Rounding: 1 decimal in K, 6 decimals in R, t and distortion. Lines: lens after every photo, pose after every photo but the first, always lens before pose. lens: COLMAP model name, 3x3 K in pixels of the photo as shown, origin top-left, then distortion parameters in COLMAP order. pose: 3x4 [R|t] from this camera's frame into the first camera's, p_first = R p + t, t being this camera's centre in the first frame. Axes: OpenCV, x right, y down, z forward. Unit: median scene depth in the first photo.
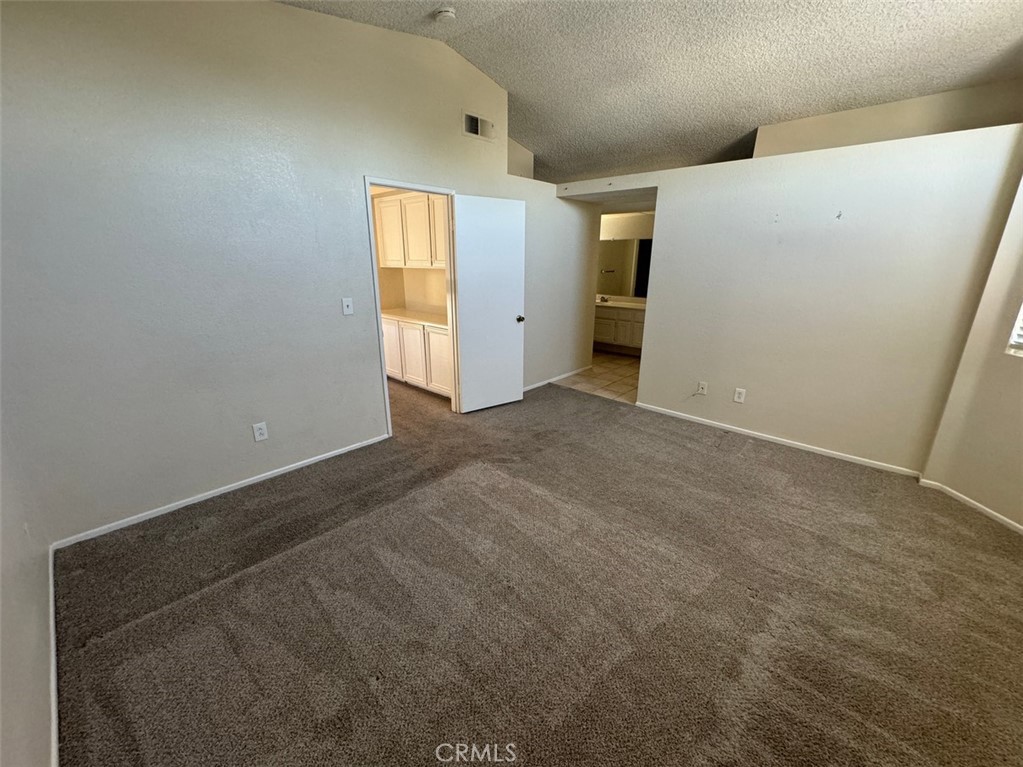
lens RADIAL K [[407.5, 0, 511.2], [0, 407.5, 382.6], [0, 0, 1]] dist [-0.001793, 0.000335]
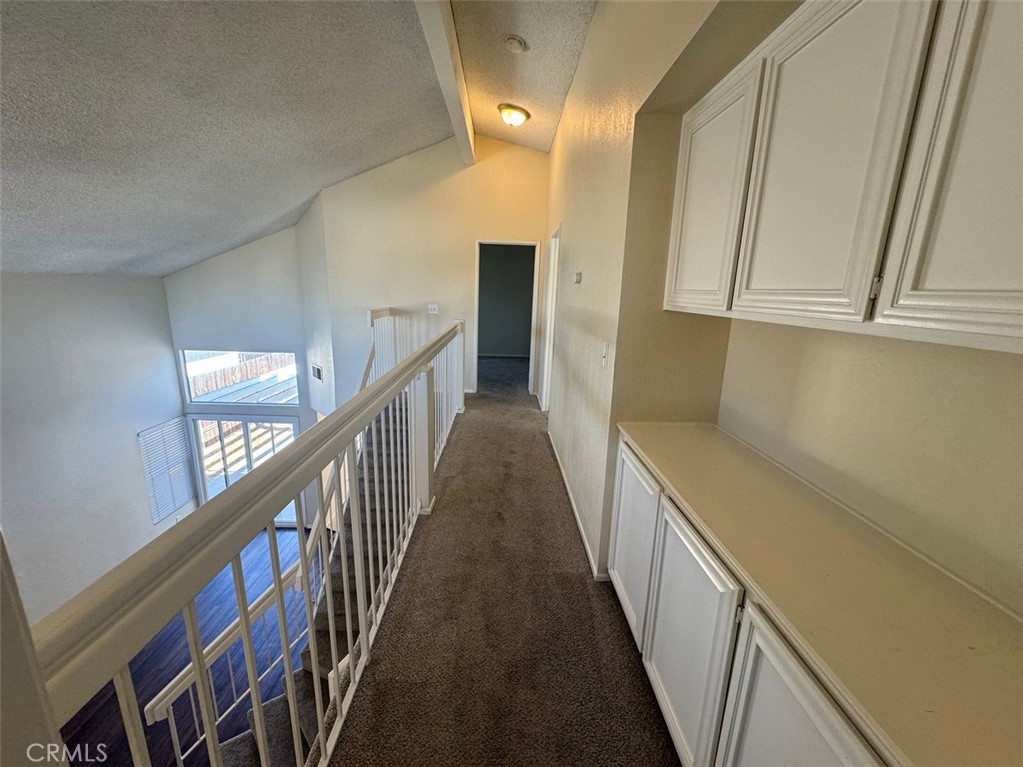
lens RADIAL K [[407.5, 0, 511.2], [0, 407.5, 382.6], [0, 0, 1]] dist [-0.001793, 0.000335]
pose [[0.696043, 0.172090, -0.697072, -0.165444], [-0.235943, 0.971757, 0.004308, -0.210372], [0.678126, 0.161471, 0.716988, 0.722814]]
